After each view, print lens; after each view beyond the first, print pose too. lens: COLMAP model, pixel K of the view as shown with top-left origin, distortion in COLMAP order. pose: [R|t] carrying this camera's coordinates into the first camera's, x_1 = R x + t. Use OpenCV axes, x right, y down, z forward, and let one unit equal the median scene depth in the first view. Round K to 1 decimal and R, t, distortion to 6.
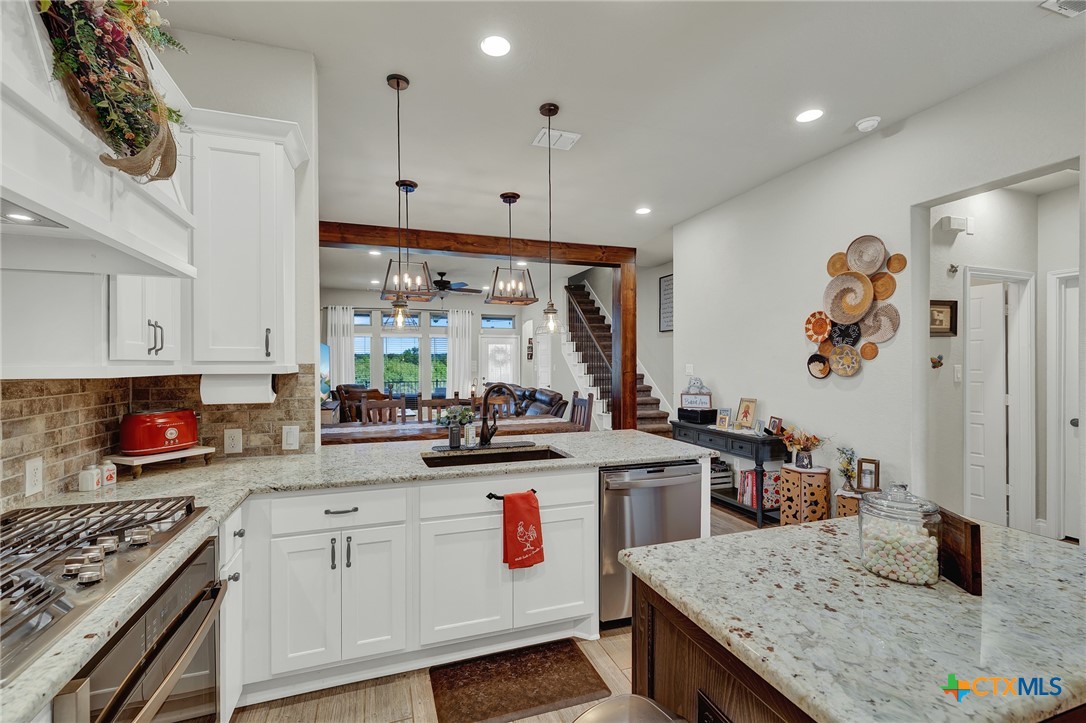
lens RADIAL K [[474.8, 0, 538.9], [0, 474.8, 358.0], [0, 0, 1]] dist [-0.002604, -0.000419]
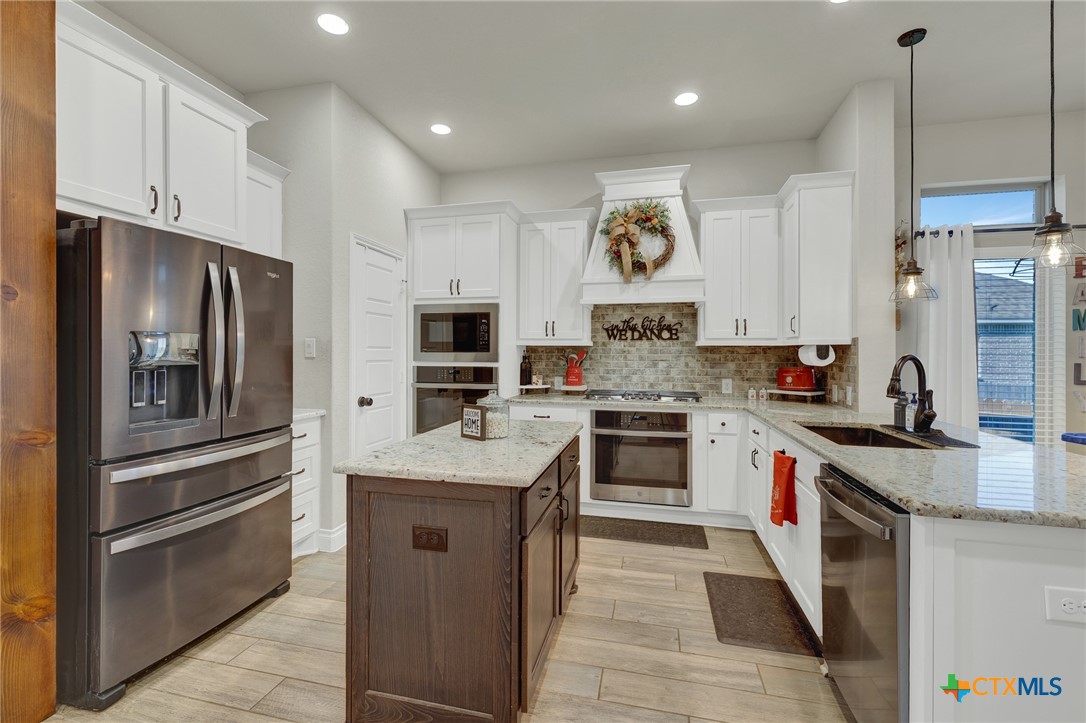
lens RADIAL K [[474.8, 0, 538.9], [0, 474.8, 358.0], [0, 0, 1]] dist [-0.002604, -0.000419]
pose [[-0.543863, 0.003481, -0.839167, 1.270199], [0.001938, 0.999994, 0.002892, 0.078241], [0.839172, -0.000054, -0.543866, 1.259581]]
